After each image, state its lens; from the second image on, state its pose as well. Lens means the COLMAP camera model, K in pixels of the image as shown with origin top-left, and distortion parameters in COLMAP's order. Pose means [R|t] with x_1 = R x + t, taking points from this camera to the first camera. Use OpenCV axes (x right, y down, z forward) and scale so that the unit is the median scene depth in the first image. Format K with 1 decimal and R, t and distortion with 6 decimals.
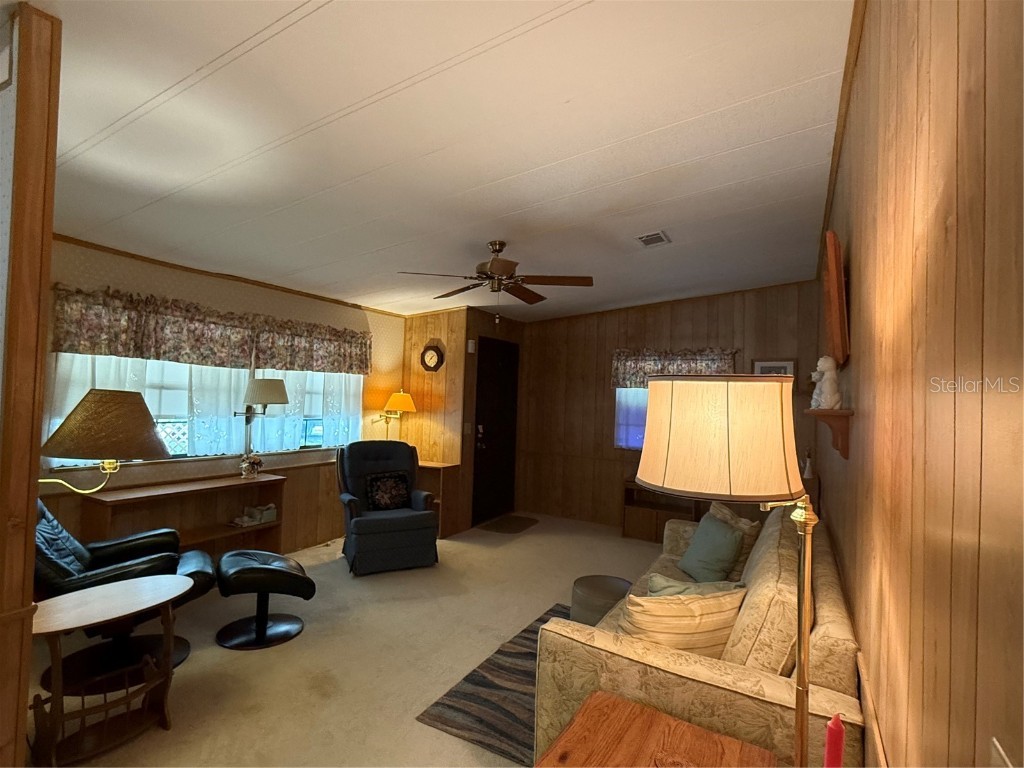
lens RADIAL K [[508.0, 0, 512.6], [0, 508.0, 386.6], [0, 0, 1]] dist [-0.003546, -0.000449]
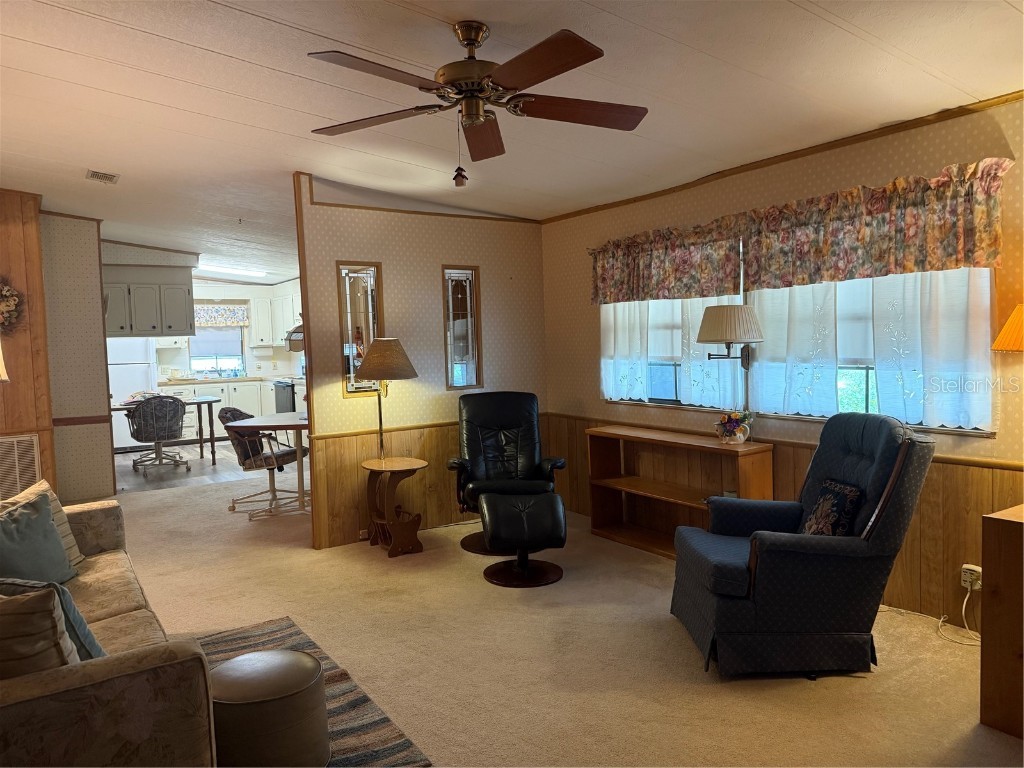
lens RADIAL K [[723.3, 0, 503.9], [0, 723.3, 374.3], [0, 0, 1]] dist [0.056153, -0.074460]
pose [[-0.470077, 0.017795, -0.882446, 0.579868], [0.038553, 0.999256, -0.000387, 0.071120], [0.881783, -0.034203, -0.470414, 1.260217]]
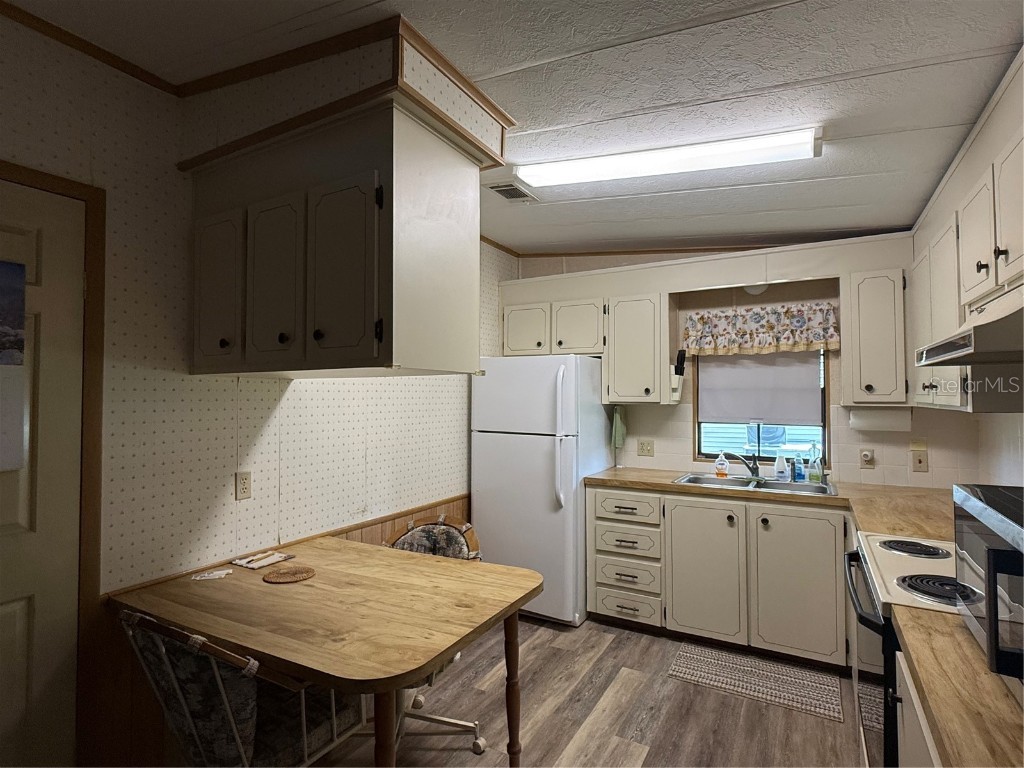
lens RADIAL K [[529.6, 0, 501.0], [0, 529.6, 382.0], [0, 0, 1]] dist [-0.003196, -0.000151]
pose [[-0.999210, -0.038686, 0.009099, -1.024872], [-0.039109, 0.997879, -0.052040, -0.054201], [-0.007067, -0.052354, -0.998604, -0.209867]]
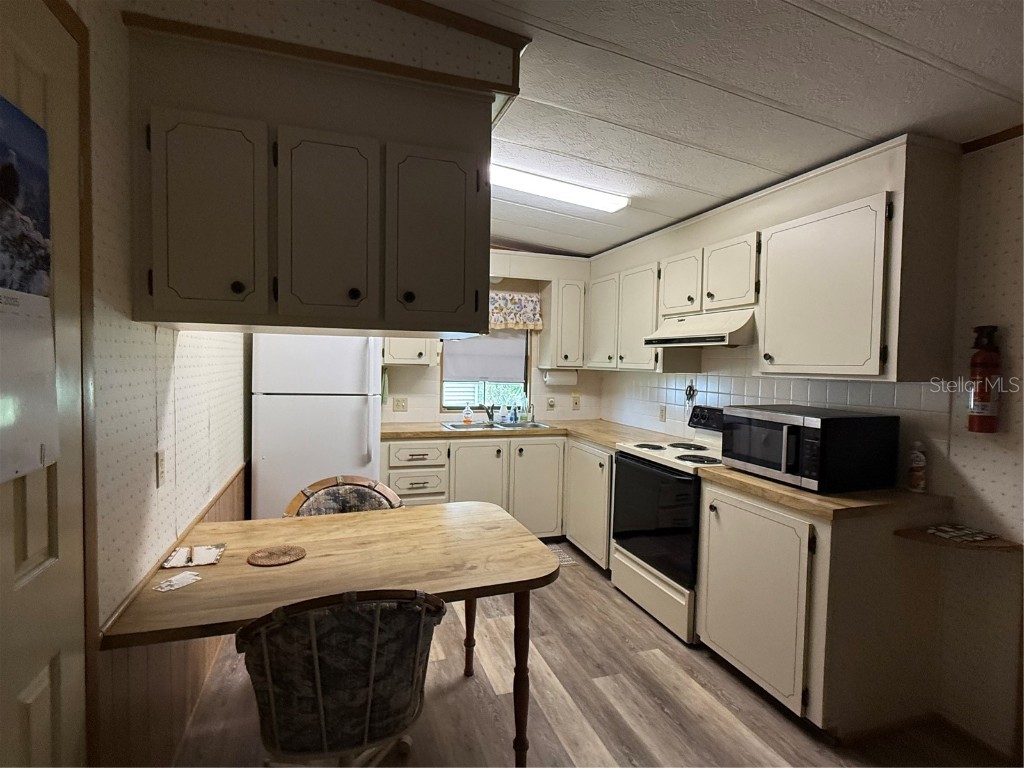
lens RADIAL K [[529.6, 0, 513.3], [0, 529.6, 382.6], [0, 0, 1]] dist [-0.003196, -0.000151]
pose [[-0.668254, -0.024965, -0.743514, -0.607850], [-0.028424, 0.999564, -0.008016, -0.037020], [0.743390, 0.015777, -0.668672, -0.278160]]
